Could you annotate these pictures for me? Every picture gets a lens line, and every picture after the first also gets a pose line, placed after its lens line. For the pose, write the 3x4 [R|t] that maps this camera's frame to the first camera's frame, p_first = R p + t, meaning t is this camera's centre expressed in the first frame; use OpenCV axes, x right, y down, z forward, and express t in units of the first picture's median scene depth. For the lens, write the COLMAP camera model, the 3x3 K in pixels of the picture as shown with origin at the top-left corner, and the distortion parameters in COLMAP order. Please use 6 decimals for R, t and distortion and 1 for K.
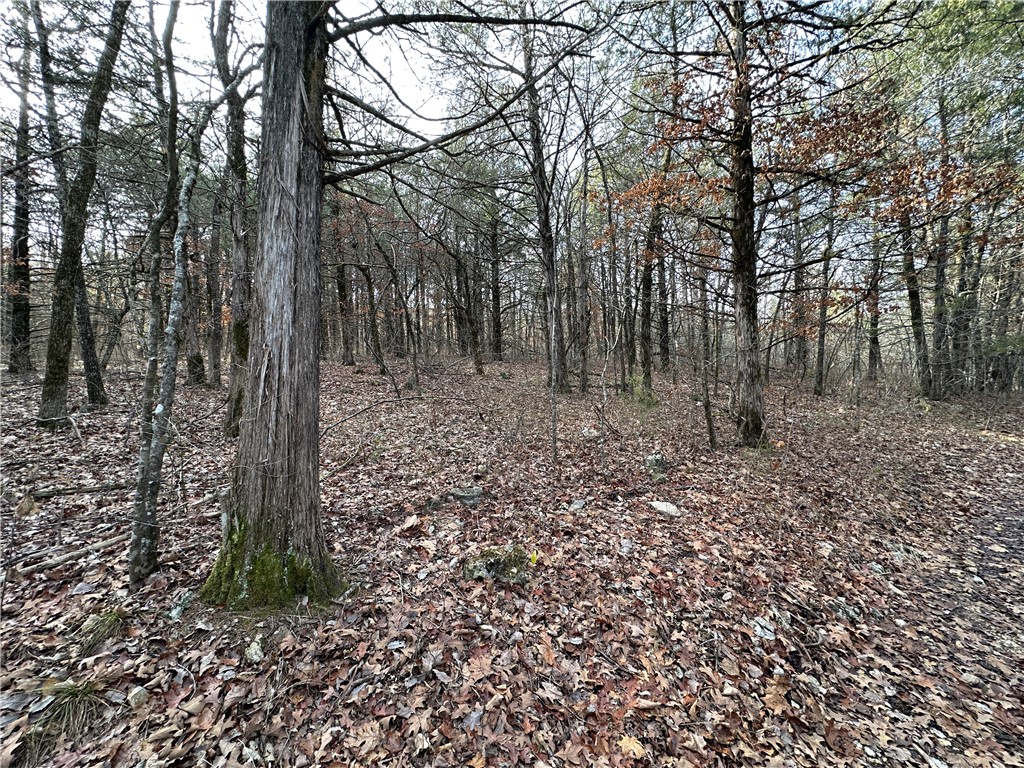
lens RADIAL K [[406.0, 0, 510.4], [0, 406.0, 385.4], [0, 0, 1]] dist [-0.000742, 0.000111]
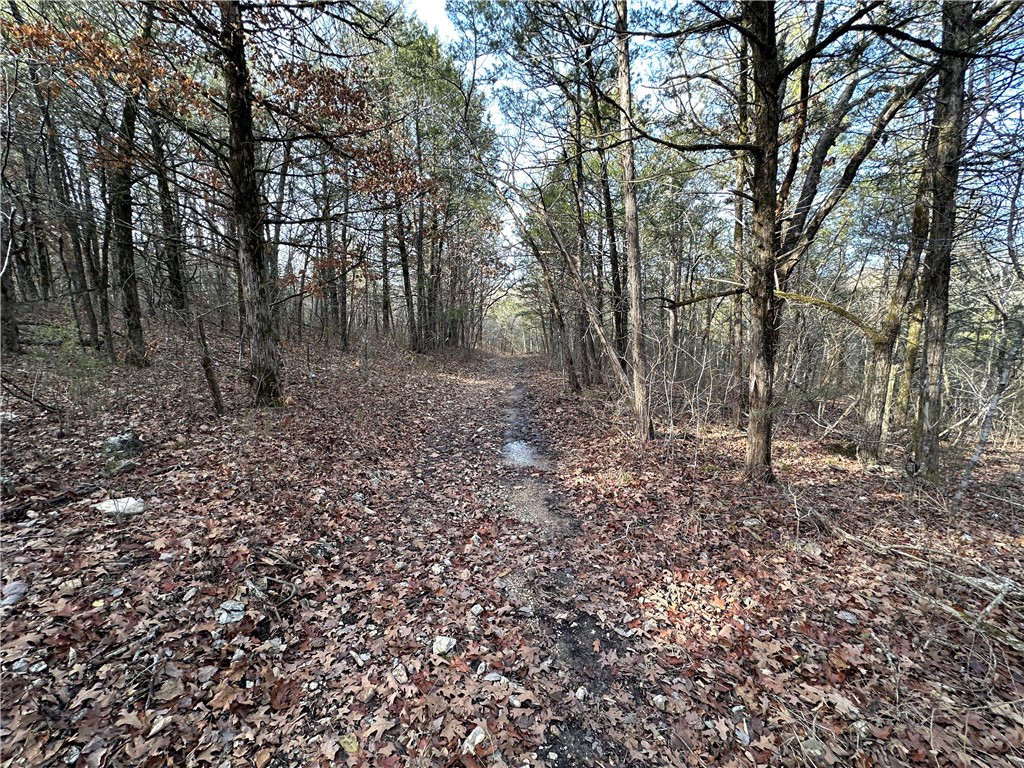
lens RADIAL K [[406.0, 0, 516.5], [0, 406.0, 384.3], [0, 0, 1]] dist [-0.000742, 0.000111]
pose [[0.523056, -0.086225, 0.847926, 0.190282], [0.000237, 0.994884, 0.101023, 0.011035], [-0.852298, -0.052640, 0.520400, 0.025303]]
